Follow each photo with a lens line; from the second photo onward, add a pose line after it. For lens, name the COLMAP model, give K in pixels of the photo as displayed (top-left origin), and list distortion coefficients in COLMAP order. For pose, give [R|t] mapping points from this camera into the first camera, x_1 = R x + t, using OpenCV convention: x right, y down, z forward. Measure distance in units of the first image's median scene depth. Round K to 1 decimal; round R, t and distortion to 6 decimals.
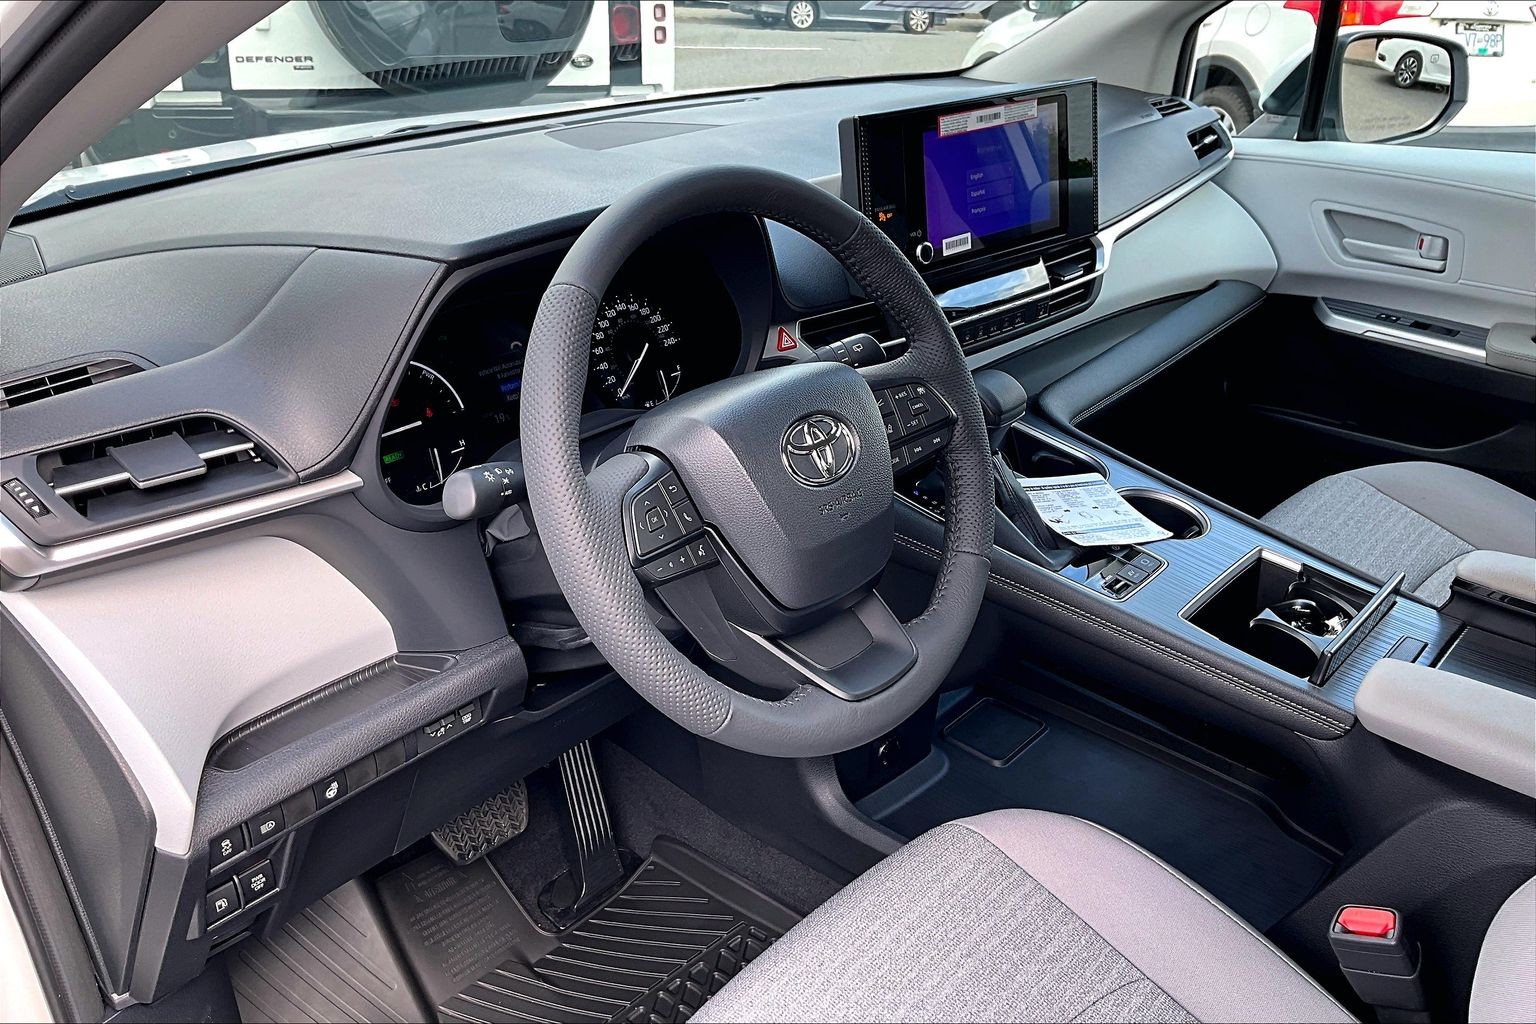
lens RADIAL K [[1261.5, 0, 768.0], [0, 1261.5, 512.0], [0, 0, 1]] dist [0.106262, -0.215831]
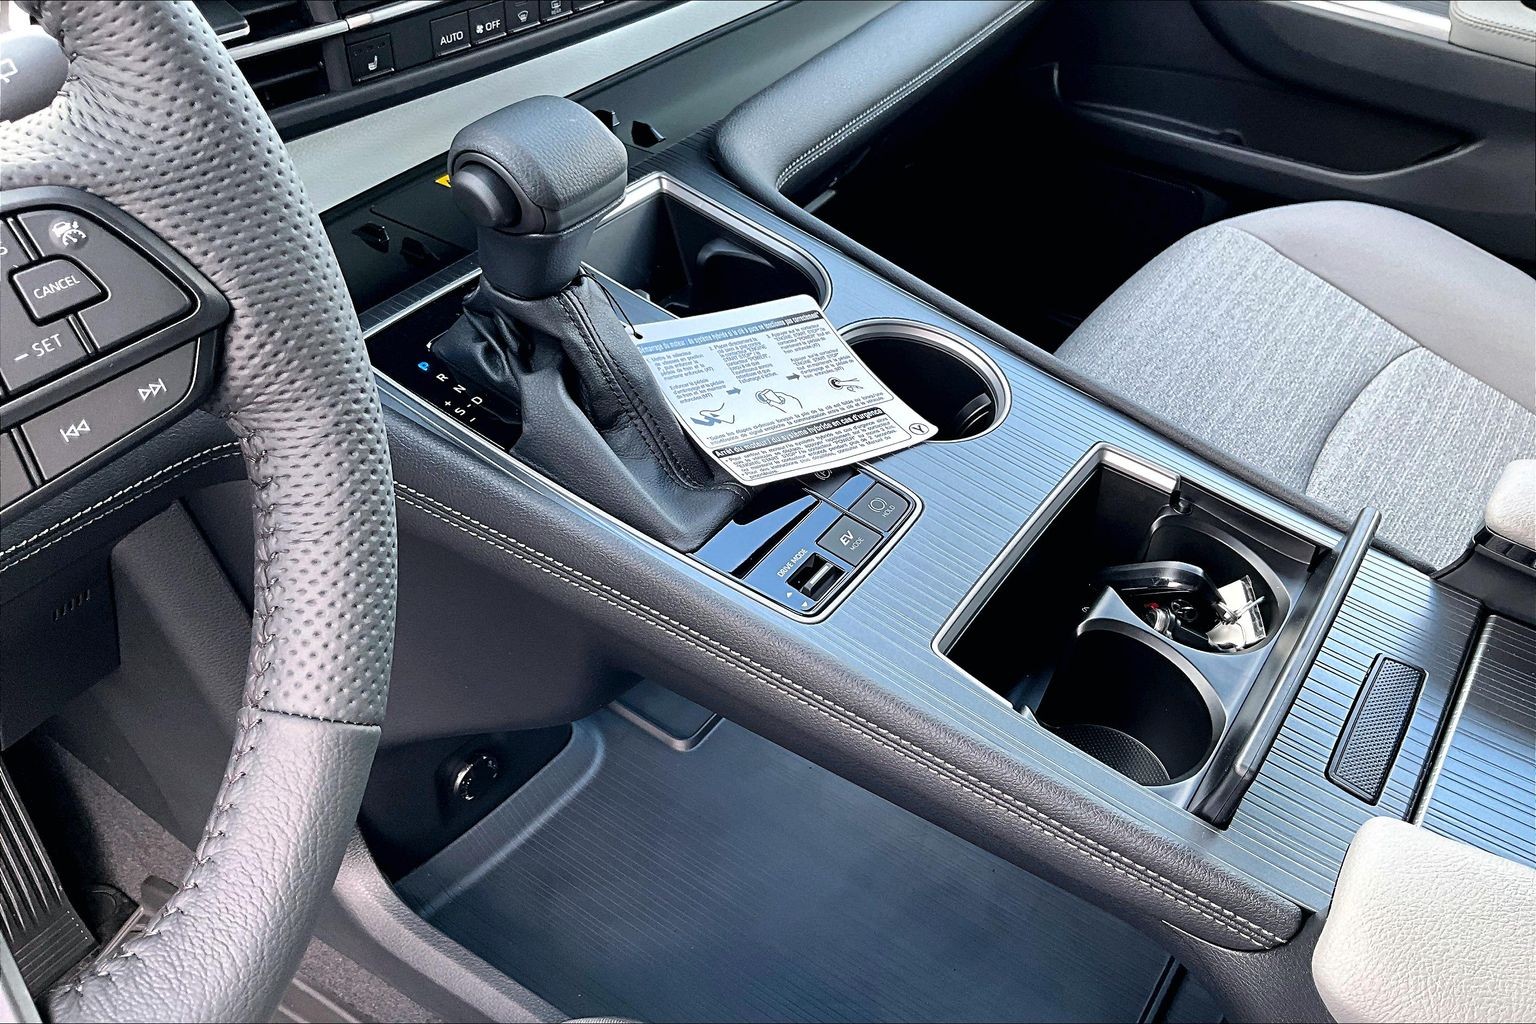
lens RADIAL K [[1261.5, 0, 768.0], [0, 1261.5, 512.0], [0, 0, 1]] dist [0.106262, -0.215831]
pose [[0.991564, -0.061482, 0.114113, 0.191044], [0.031268, 0.967808, 0.249738, -0.079042], [-0.125794, -0.244063, 0.961566, 0.514493]]
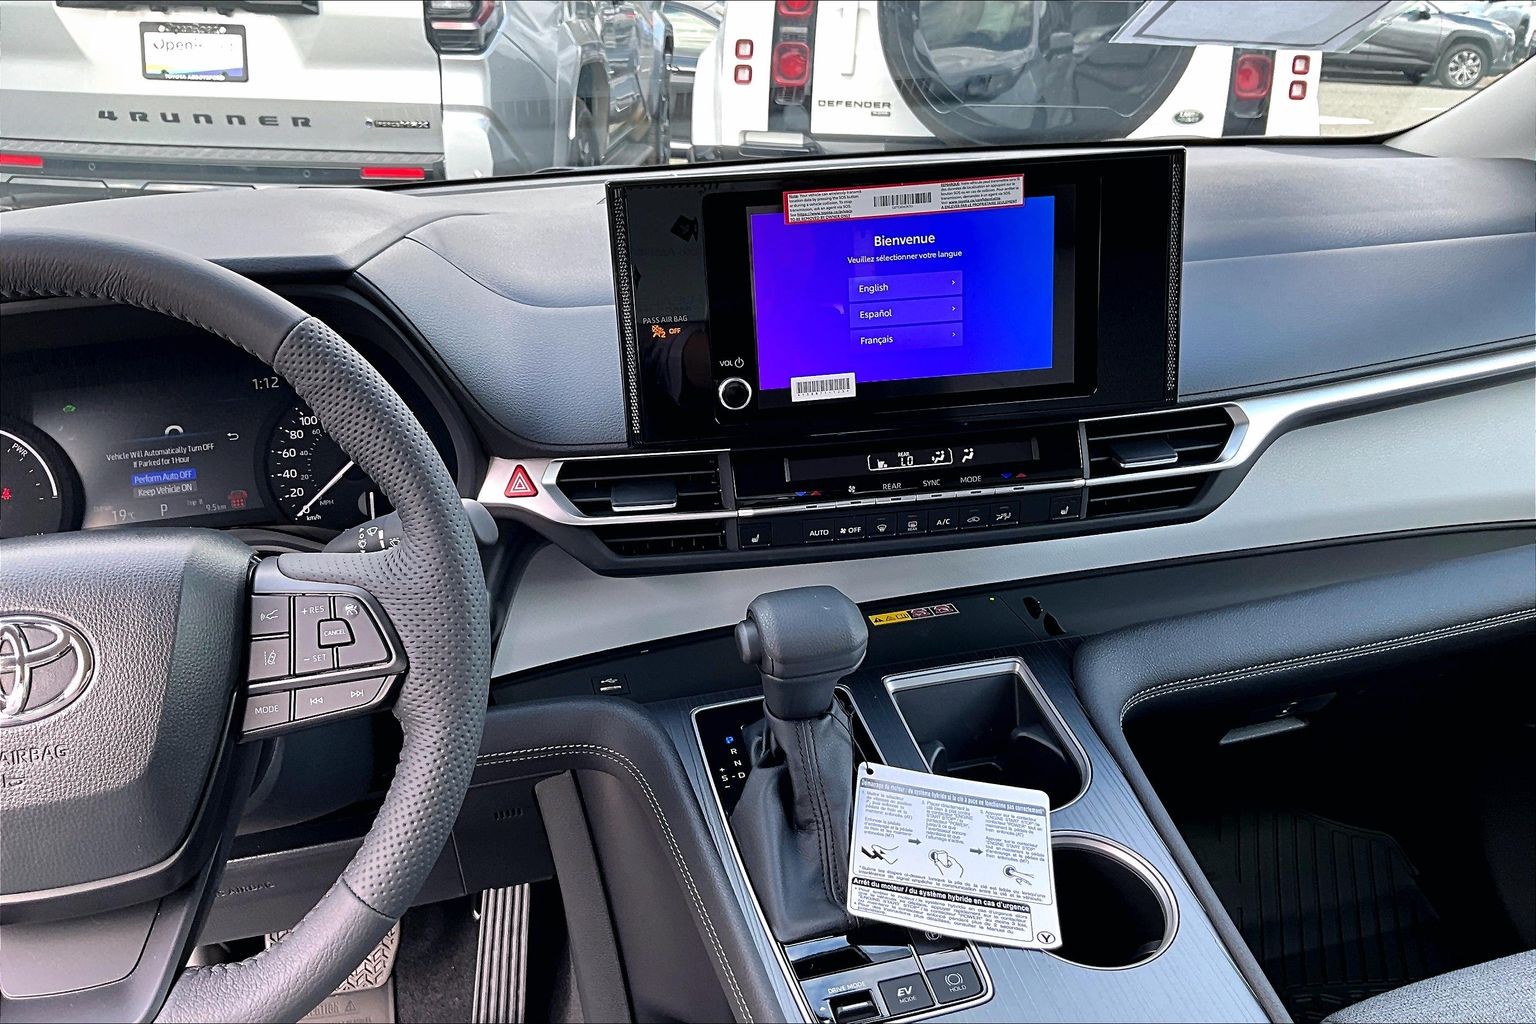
lens RADIAL K [[1261.5, 0, 768.0], [0, 1261.5, 512.0], [0, 0, 1]] dist [0.106262, -0.215831]
pose [[0.834640, 0.197514, -0.514165, 0.463259], [-0.217066, 0.975897, 0.022523, -0.154876], [0.506220, 0.092809, 0.857396, 0.431290]]
